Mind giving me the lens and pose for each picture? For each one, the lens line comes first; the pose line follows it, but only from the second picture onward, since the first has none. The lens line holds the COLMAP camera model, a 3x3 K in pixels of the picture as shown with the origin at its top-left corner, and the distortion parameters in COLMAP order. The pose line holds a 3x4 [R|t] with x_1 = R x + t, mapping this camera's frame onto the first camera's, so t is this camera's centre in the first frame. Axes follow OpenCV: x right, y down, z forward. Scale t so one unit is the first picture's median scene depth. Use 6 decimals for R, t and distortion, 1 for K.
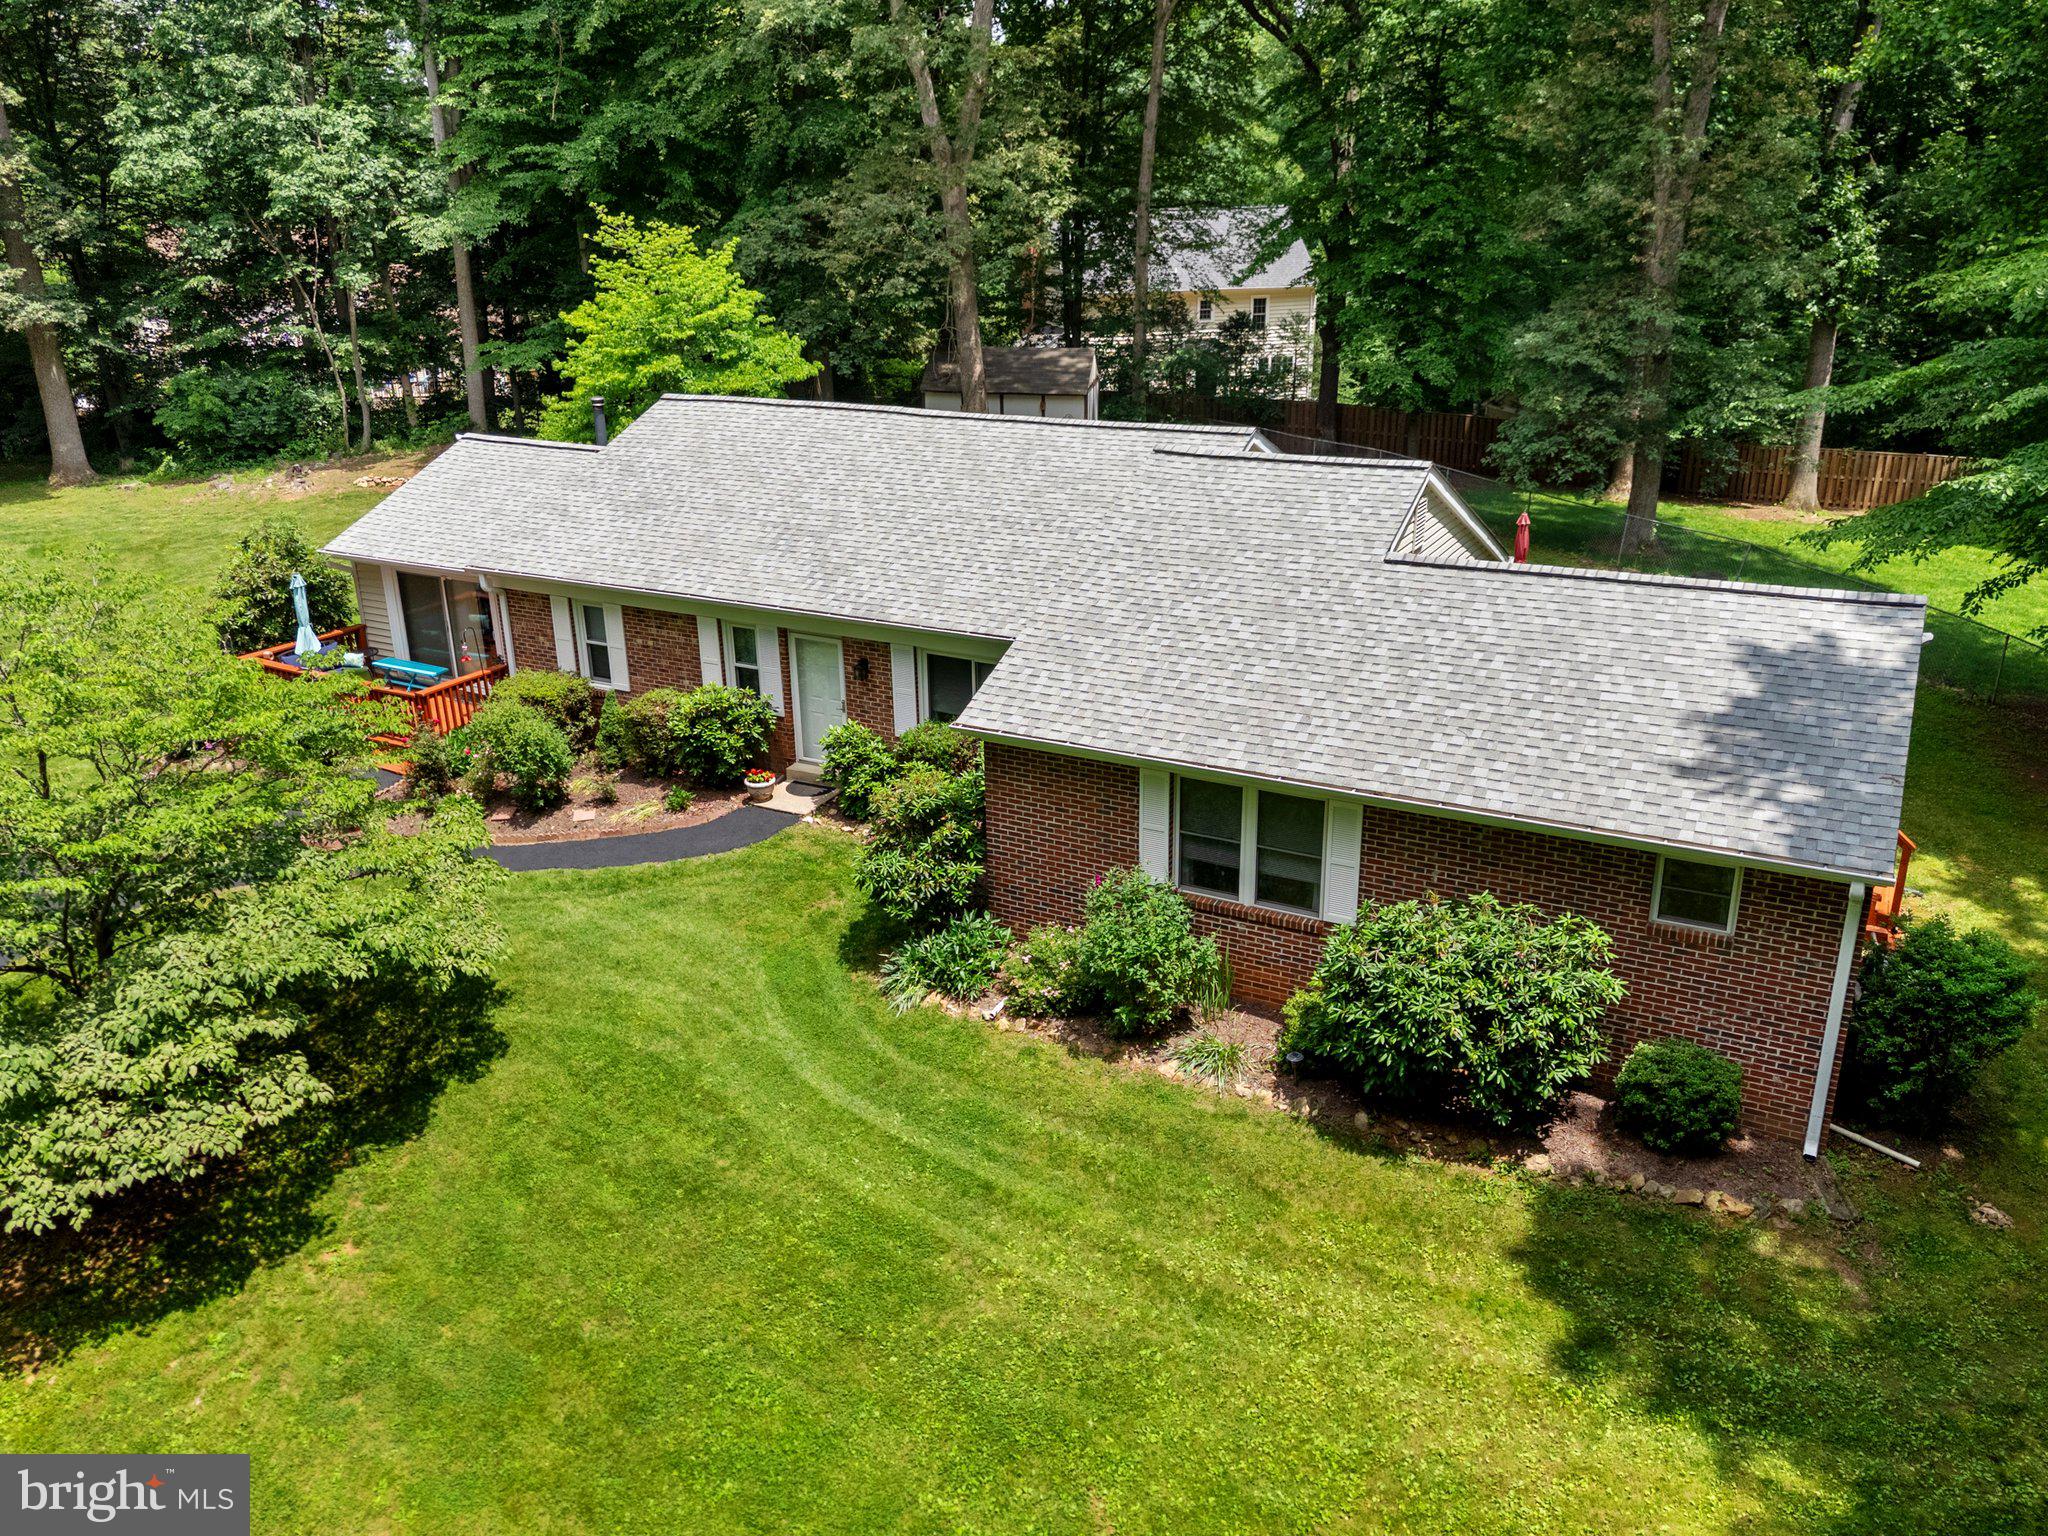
lens RADIAL K [[1667.4, 0, 1024.0], [0, 1667.4, 768.0], [0, 0, 1]] dist [0.117899, -0.154100]
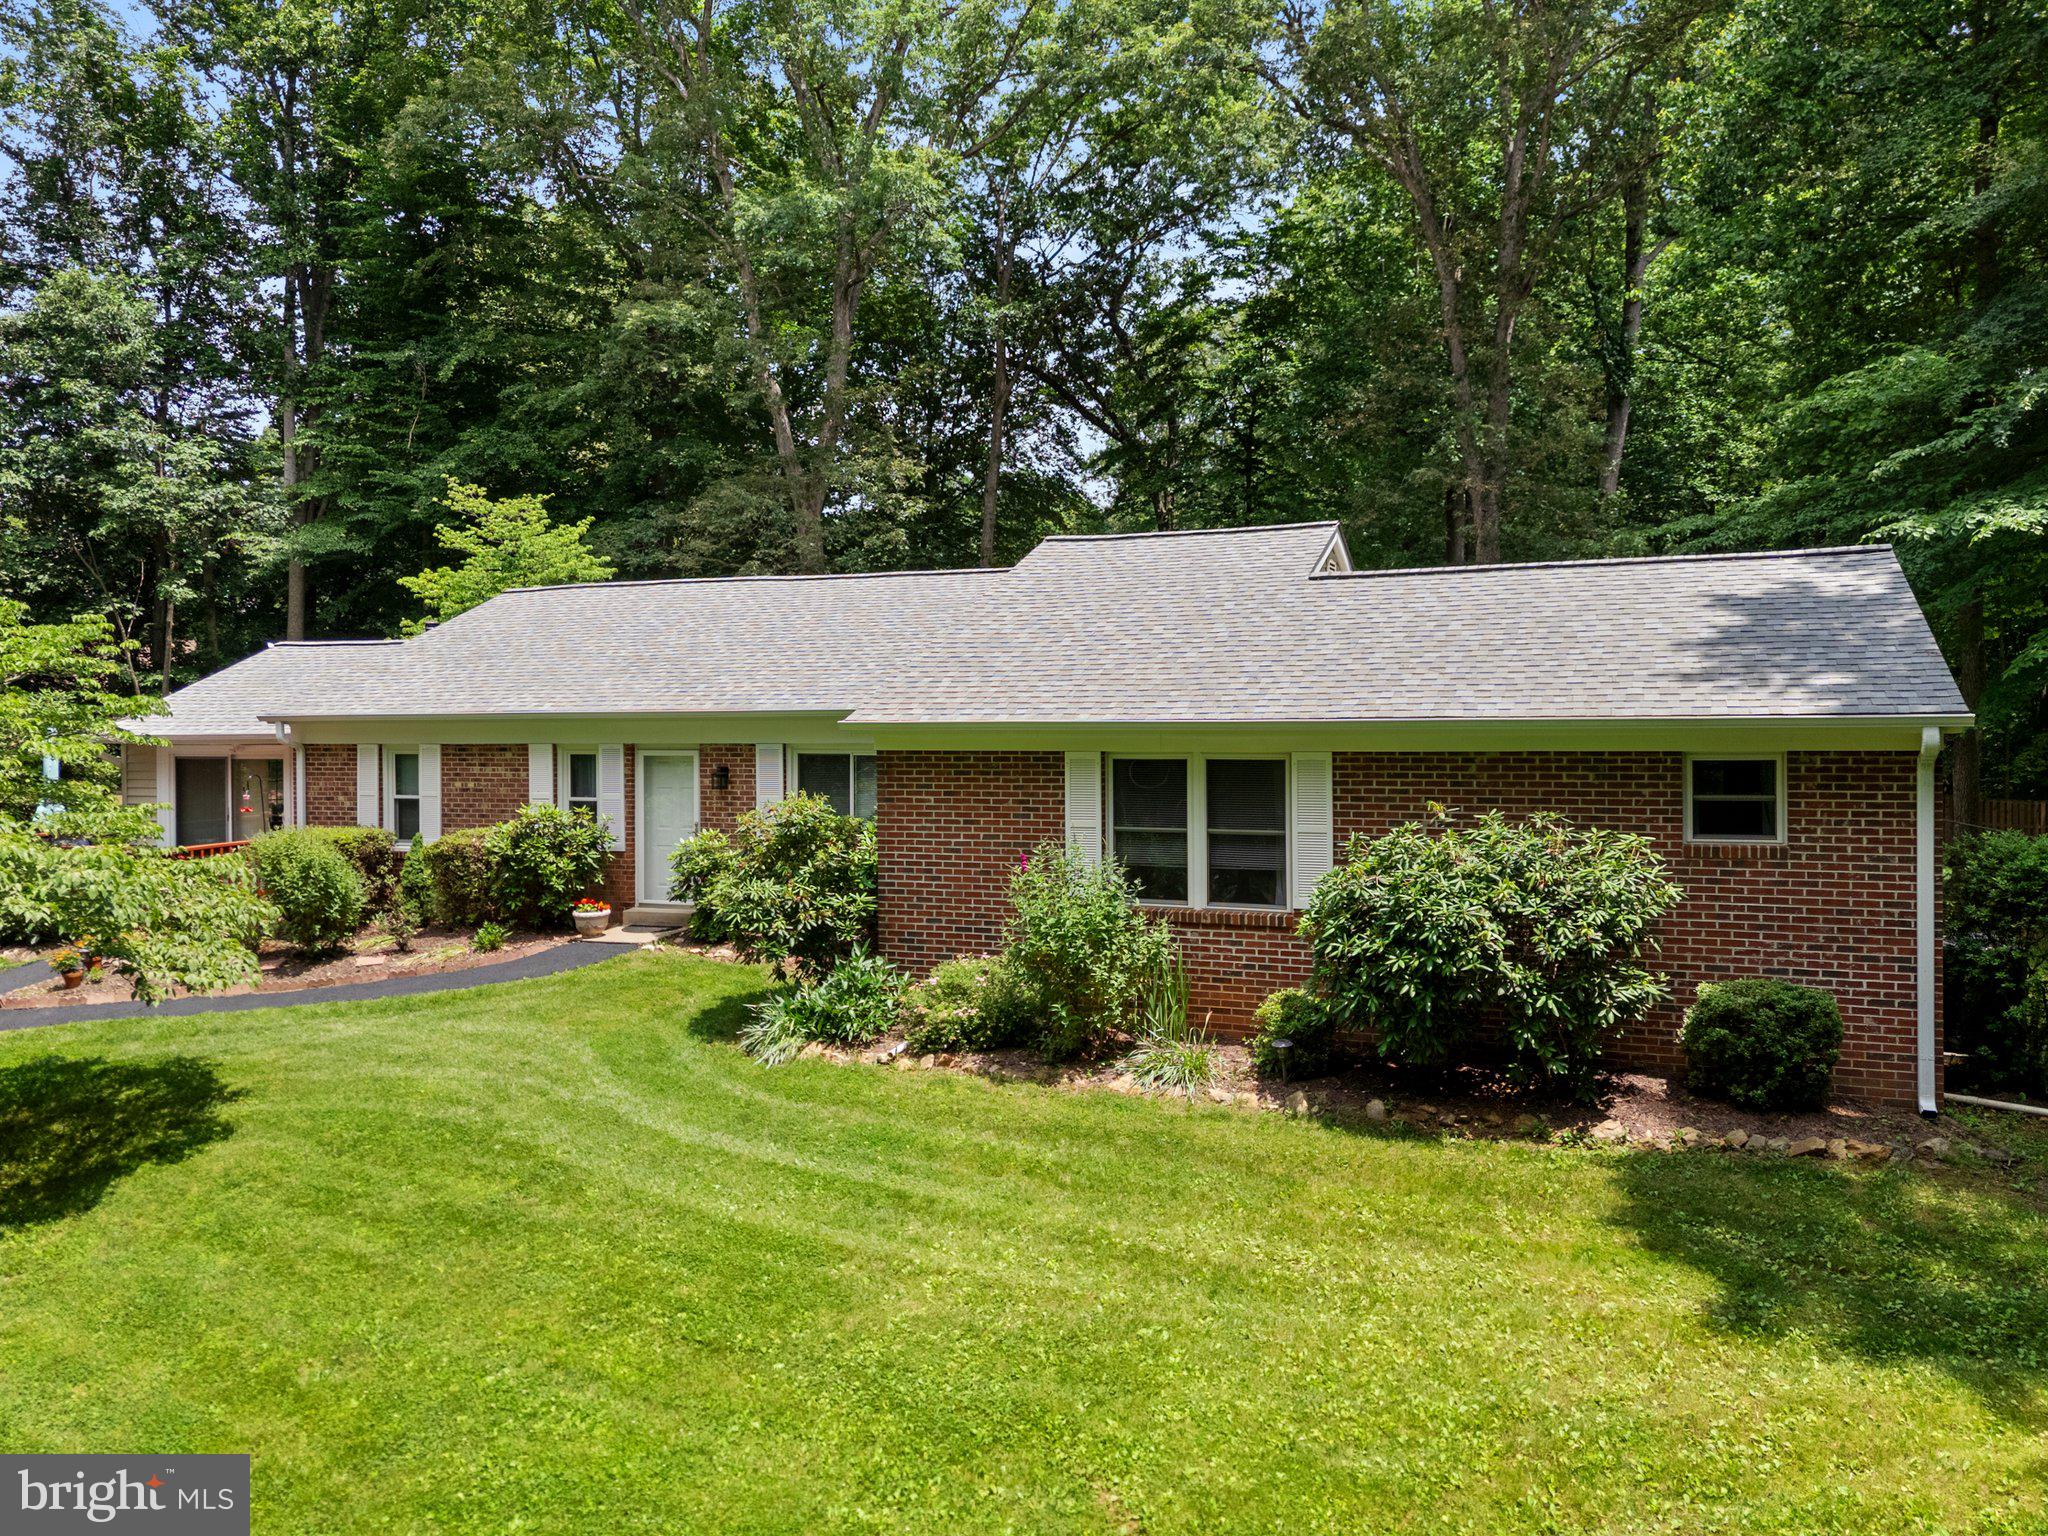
lens RADIAL K [[1582.7, 0, 1024.0], [0, 1582.7, 768.0], [0, 0, 1]] dist [0.085127, -0.068194]
pose [[0.992746, 0.008573, 0.119920, -0.049922], [0.034682, 0.934628, -0.353932, 0.303546], [-0.115115, 0.355524, 0.927551, 0.261479]]
